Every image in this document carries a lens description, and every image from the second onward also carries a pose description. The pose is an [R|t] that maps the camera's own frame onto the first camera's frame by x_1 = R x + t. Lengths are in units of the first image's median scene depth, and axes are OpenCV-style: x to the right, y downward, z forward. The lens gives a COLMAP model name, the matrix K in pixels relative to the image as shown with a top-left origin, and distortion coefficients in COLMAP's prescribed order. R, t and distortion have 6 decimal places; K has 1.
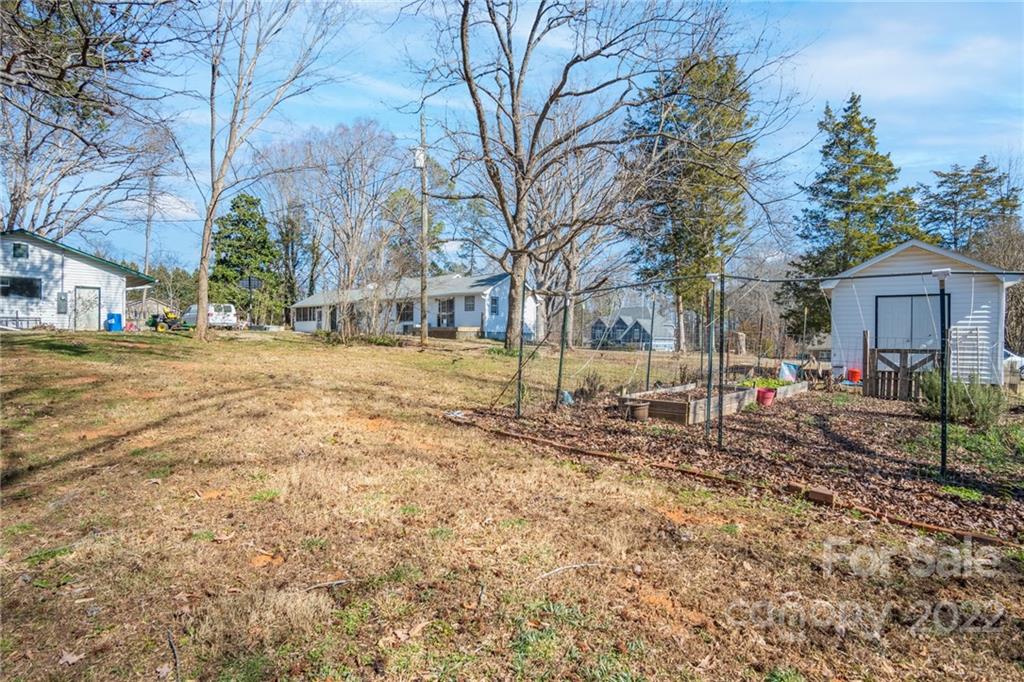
lens RADIAL K [[553.0, 0, 512.0], [0, 553.0, 341.0], [0, 0, 1]] dist [-0.048185, -0.000542]
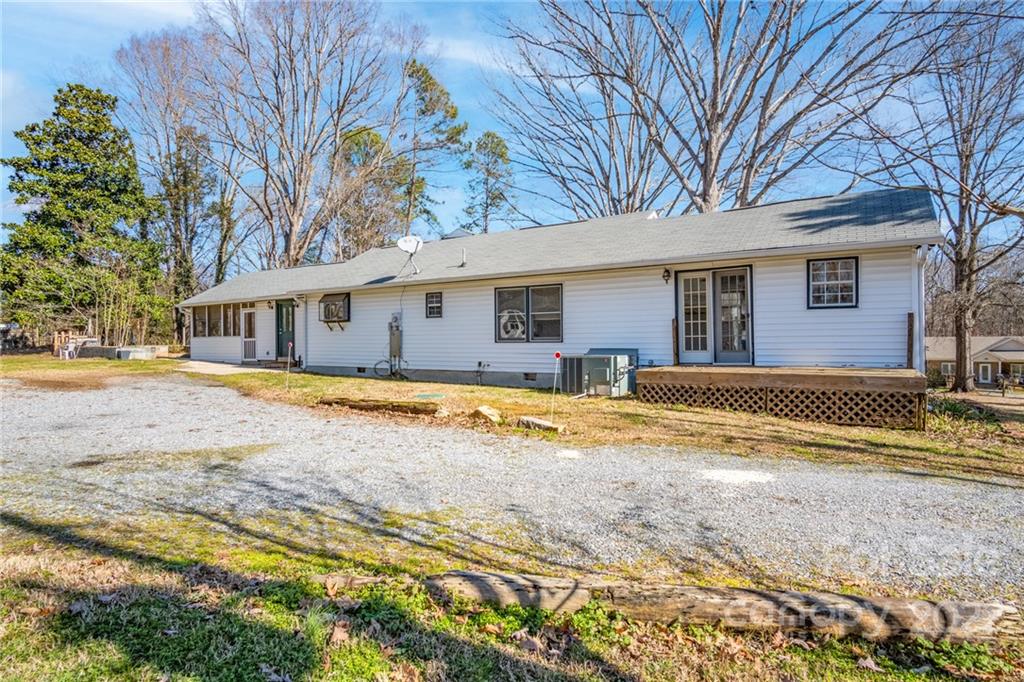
lens RADIAL K [[553.0, 0, 512.0], [0, 553.0, 341.0], [0, 0, 1]] dist [-0.048185, -0.000542]
pose [[0.988444, -0.019387, 0.150339, -0.176777], [0.018954, 0.999811, 0.004316, -0.025512], [-0.150394, -0.001416, 0.988625, 0.455442]]
